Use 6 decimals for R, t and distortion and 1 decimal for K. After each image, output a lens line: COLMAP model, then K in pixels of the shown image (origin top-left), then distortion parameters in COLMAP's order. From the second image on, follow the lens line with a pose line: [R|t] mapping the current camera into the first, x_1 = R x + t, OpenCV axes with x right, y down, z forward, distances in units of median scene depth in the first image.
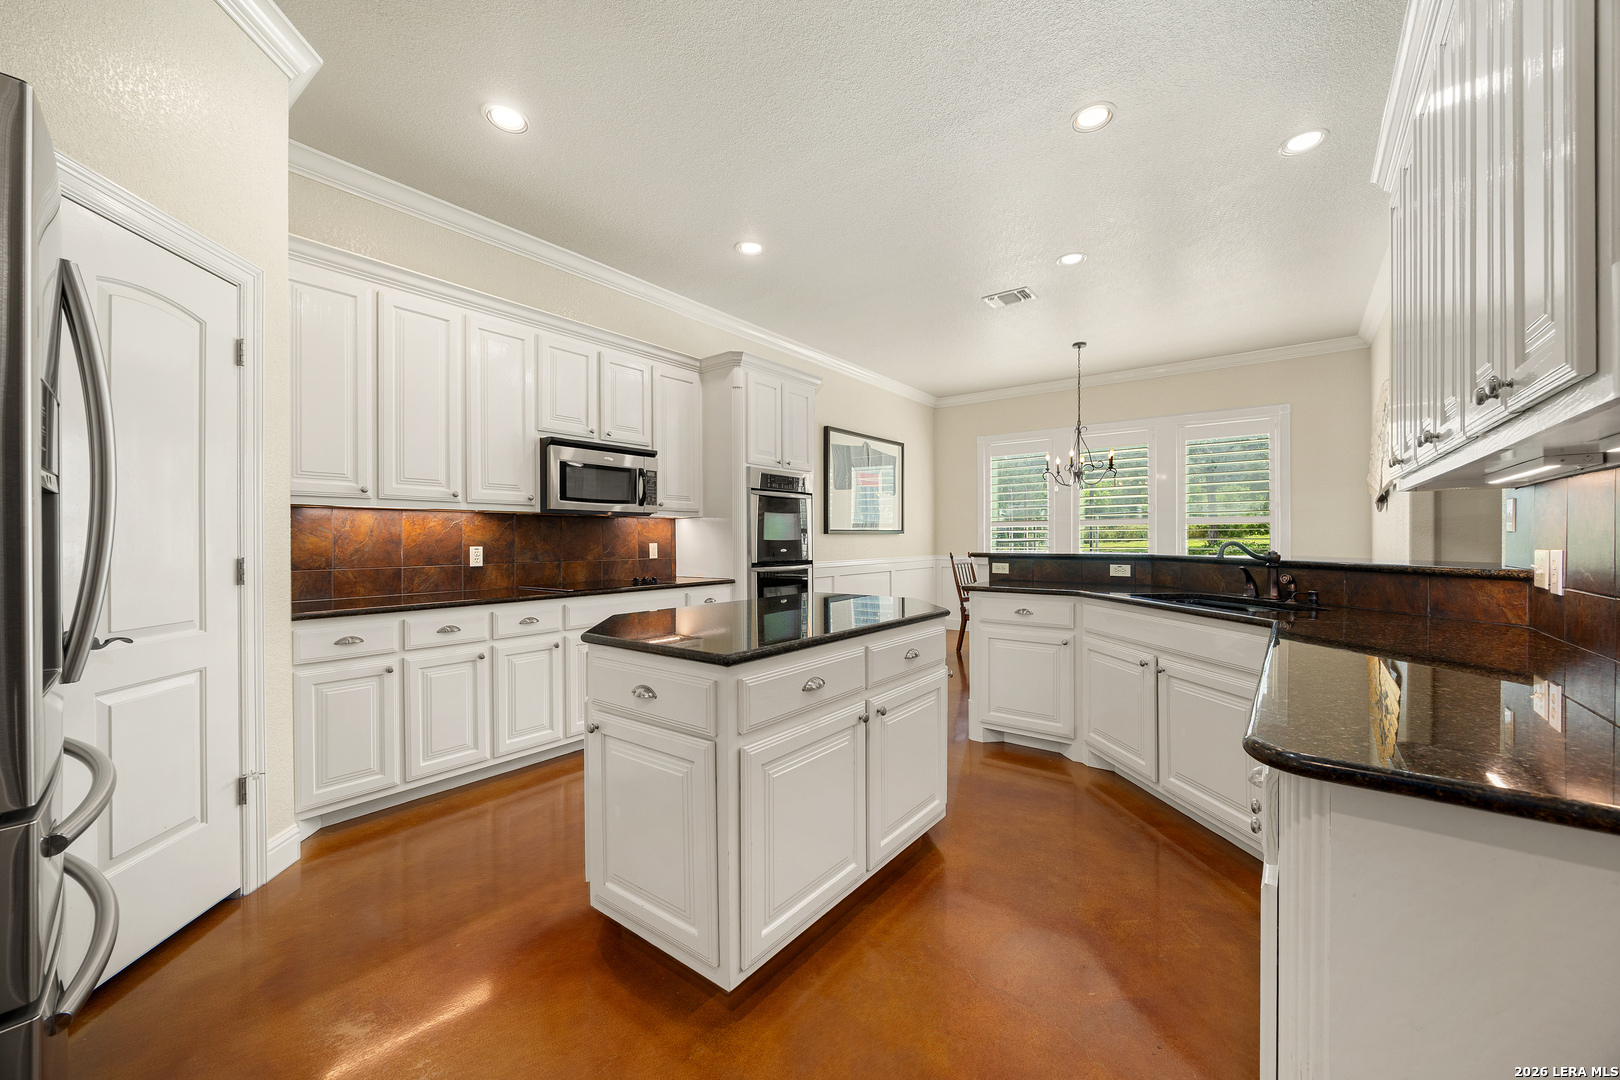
lens RADIAL K [[635.2, 0, 821.4], [0, 635.2, 536.9], [0, 0, 1]] dist [-0.014178, -0.000007]
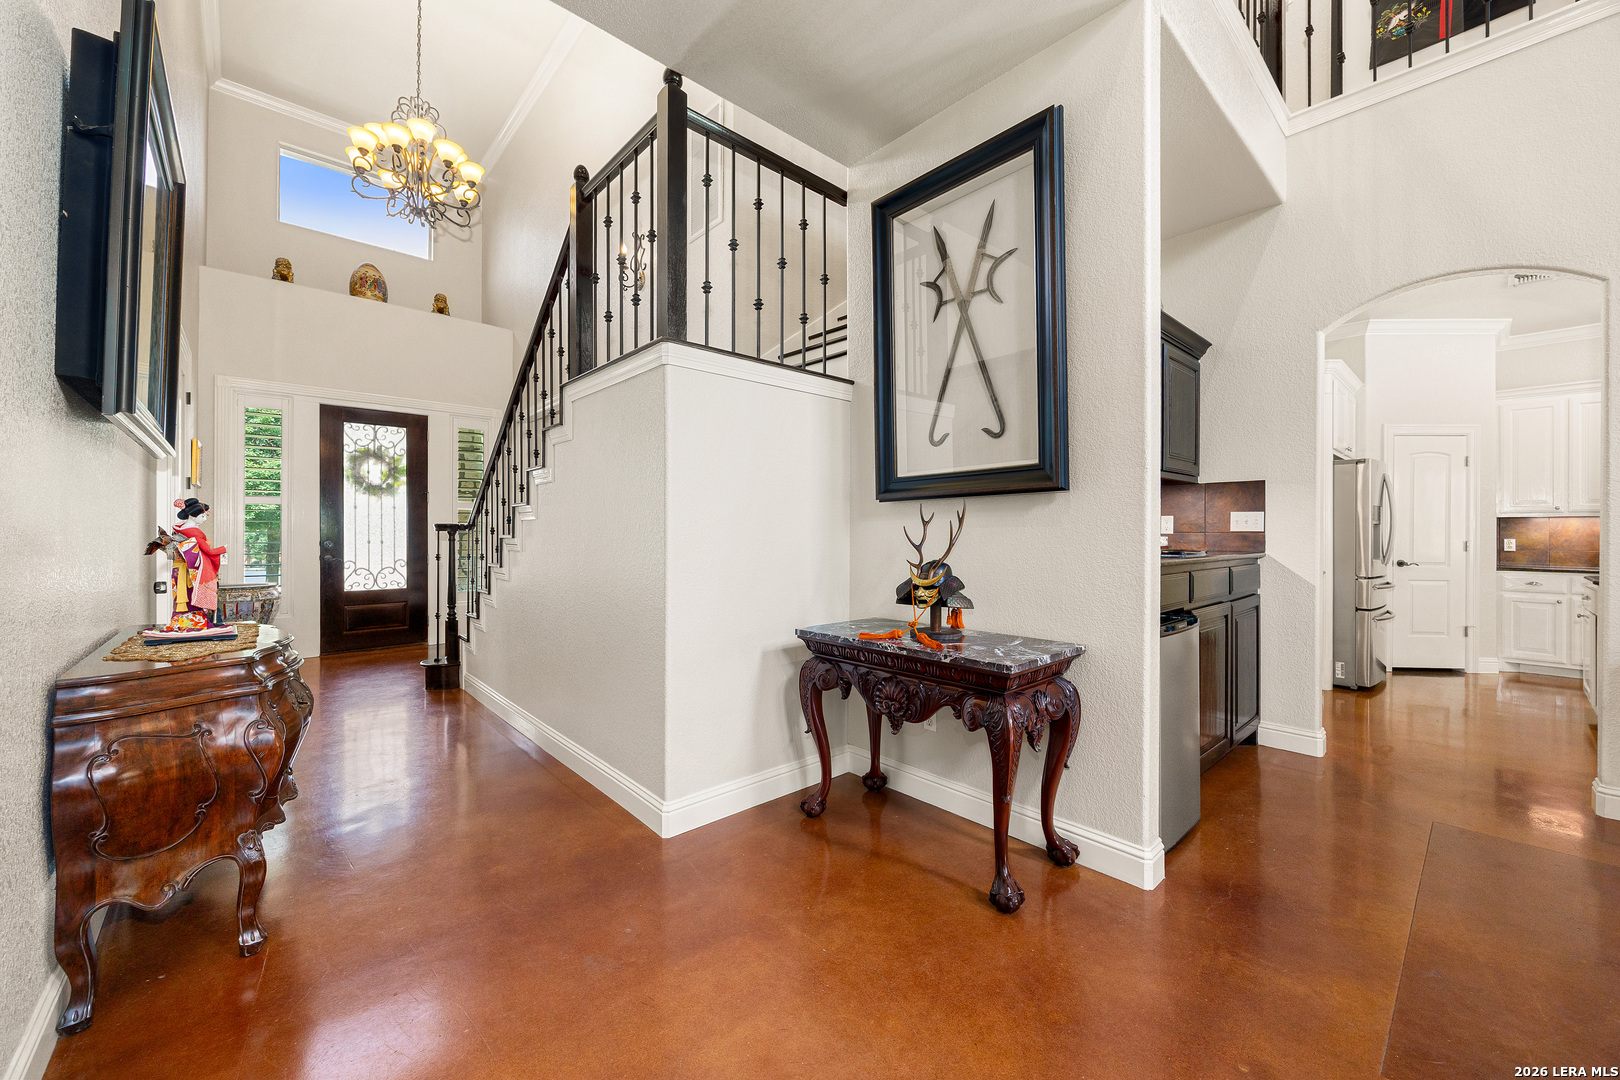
lens RADIAL K [[616.6, 0, 815.7], [0, 616.6, 537.2], [0, 0, 1]] dist [-0.000532, -0.000075]
pose [[-0.184567, 0.001186, -0.982819, 1.364334], [-0.003277, 0.999993, 0.001822, 0.014633], [0.982815, 0.003557, -0.184561, -0.771120]]
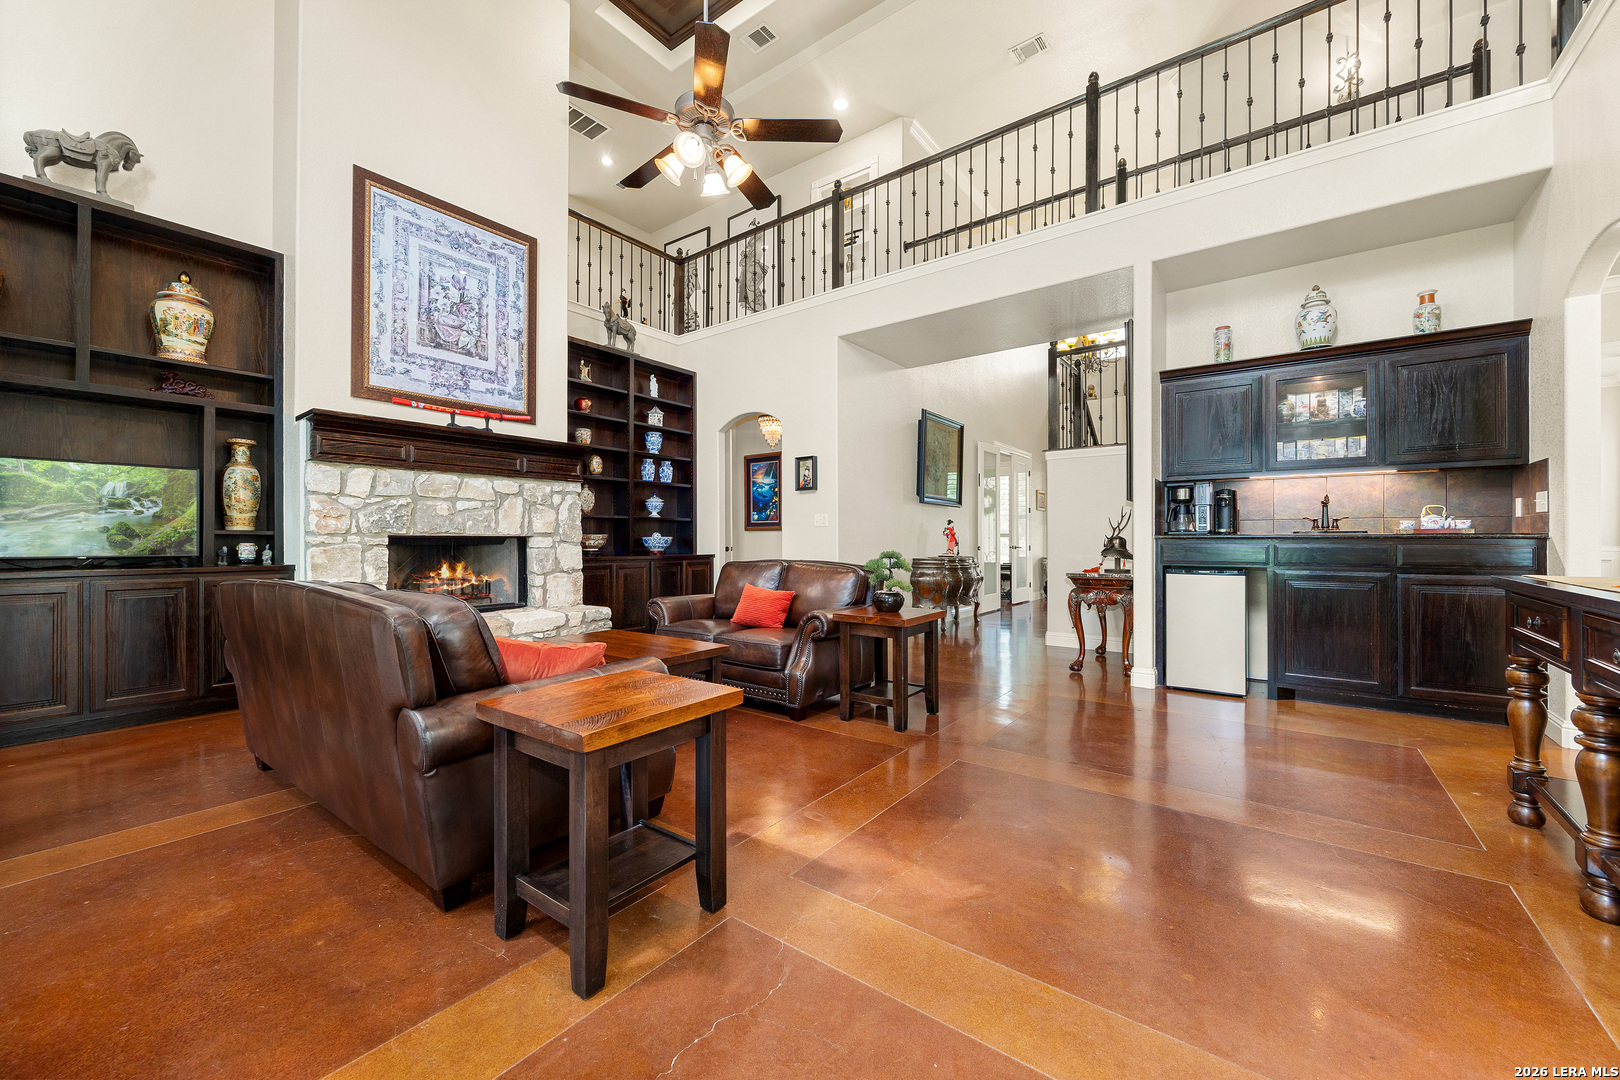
lens RADIAL K [[616.6, 0, 815.7], [0, 616.6, 537.2], [0, 0, 1]] dist [-0.000532, -0.000075]
pose [[-0.999995, 0.003026, -0.000177, 1.387511], [0.003026, 0.999994, 0.001688, 0.040689], [0.000182, 0.001688, -0.999999, 0.861716]]
